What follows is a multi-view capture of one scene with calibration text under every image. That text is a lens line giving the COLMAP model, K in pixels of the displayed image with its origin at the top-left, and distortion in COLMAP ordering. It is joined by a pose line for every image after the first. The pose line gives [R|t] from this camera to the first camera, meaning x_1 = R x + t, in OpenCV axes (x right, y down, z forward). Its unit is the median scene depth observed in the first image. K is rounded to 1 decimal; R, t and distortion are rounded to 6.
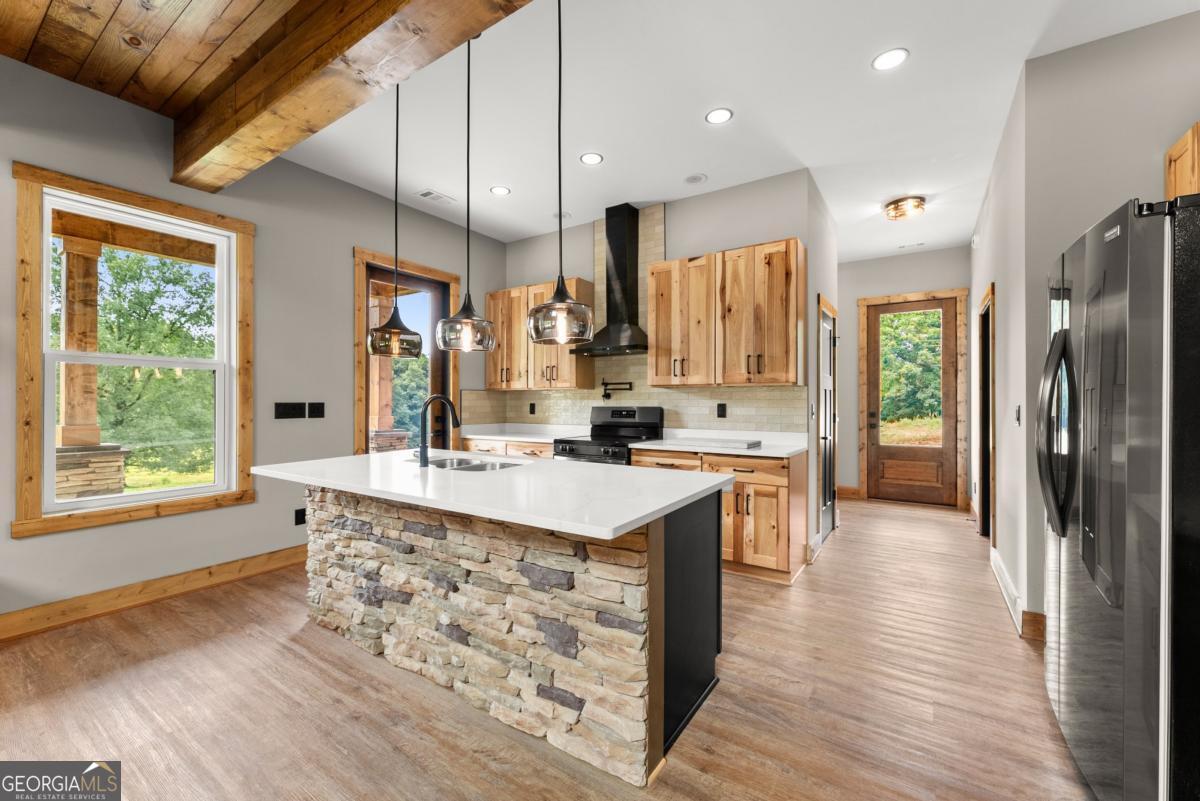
lens RADIAL K [[482.2, 0, 603.5], [0, 482.2, 402.7], [0, 0, 1]] dist [0.000493, -0.000787]
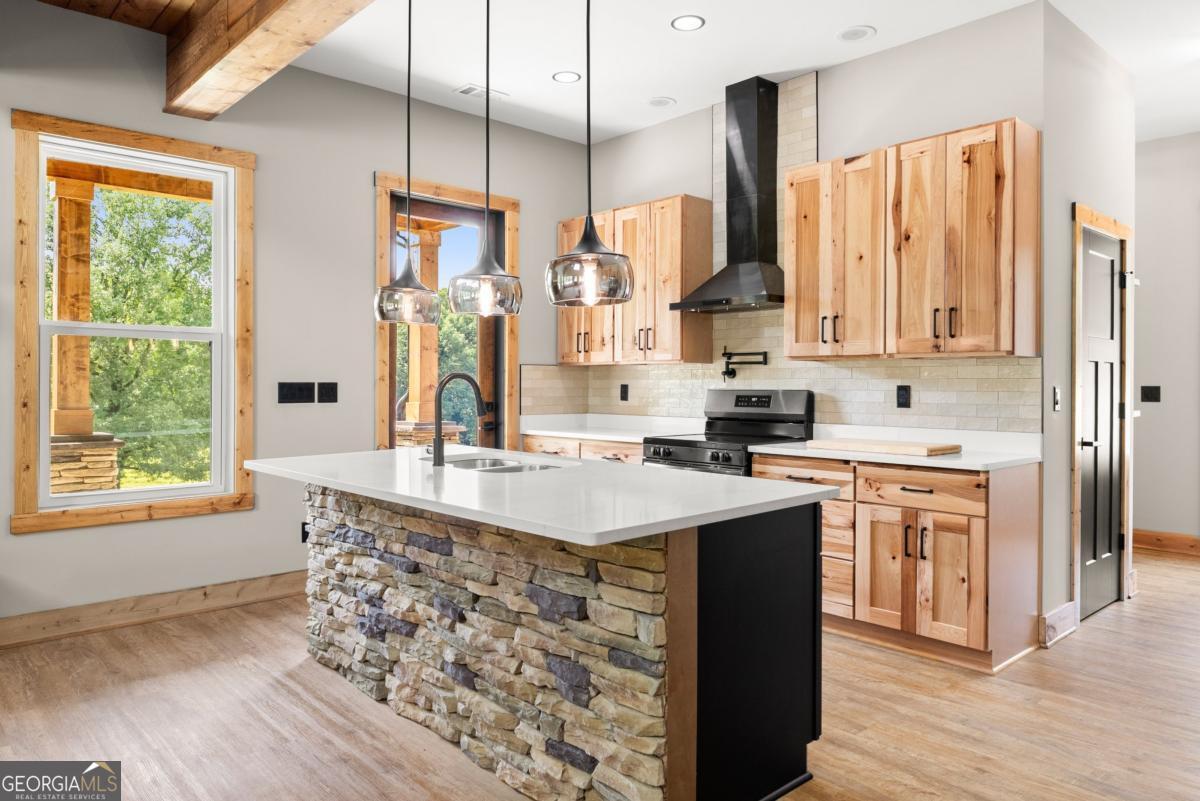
lens RADIAL K [[803.3, 0, 603.5], [0, 803.3, 387.1], [0, 0, 1]] dist [0.000153, 0.001773]
pose [[0.971106, 0.003535, -0.238621, 0.132311], [-0.002555, 0.999987, 0.004417, 0.000520], [0.238634, -0.003680, 0.971103, -0.126803]]
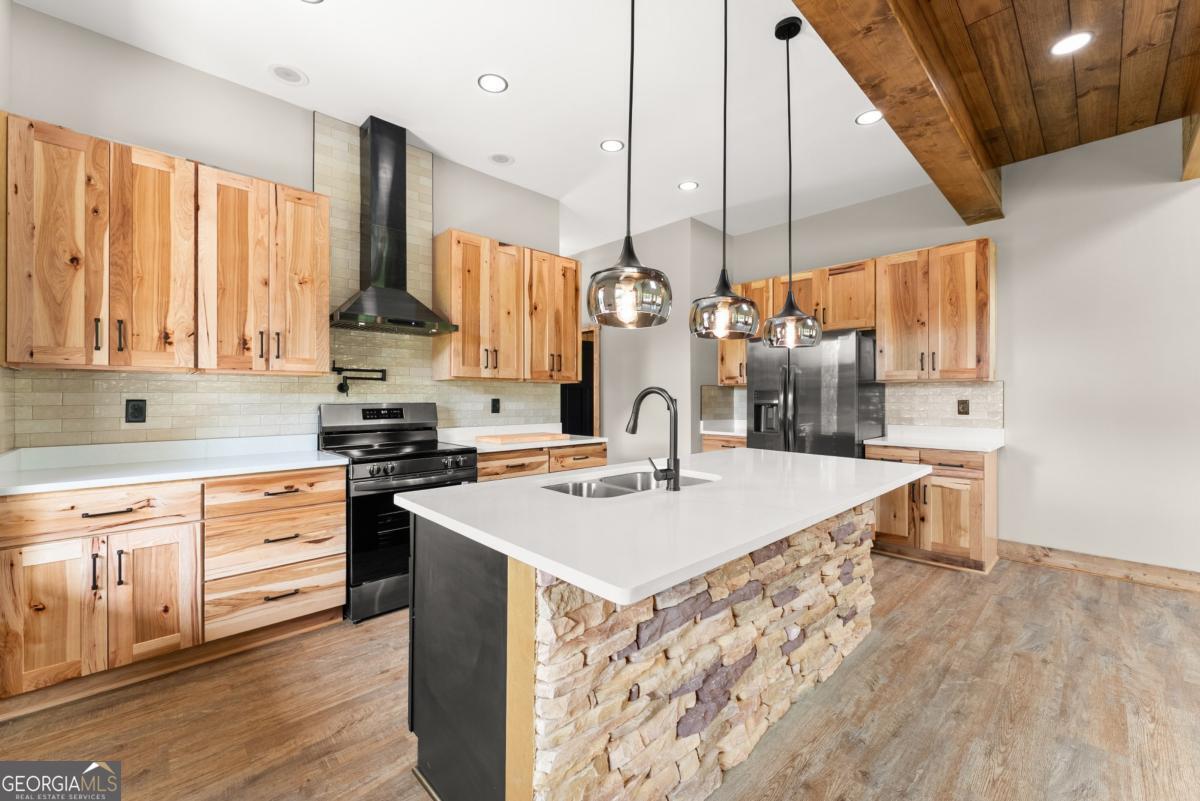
lens RADIAL K [[484.6, 0, 601.4], [0, 484.6, 396.2], [0, 0, 1]] dist [-0.000832, 0.000239]
pose [[0.215826, 0.002214, 0.976429, -0.757939], [-0.000298, 0.999998, -0.002202, -0.001040], [-0.976432, 0.000184, 0.215826, 0.668586]]
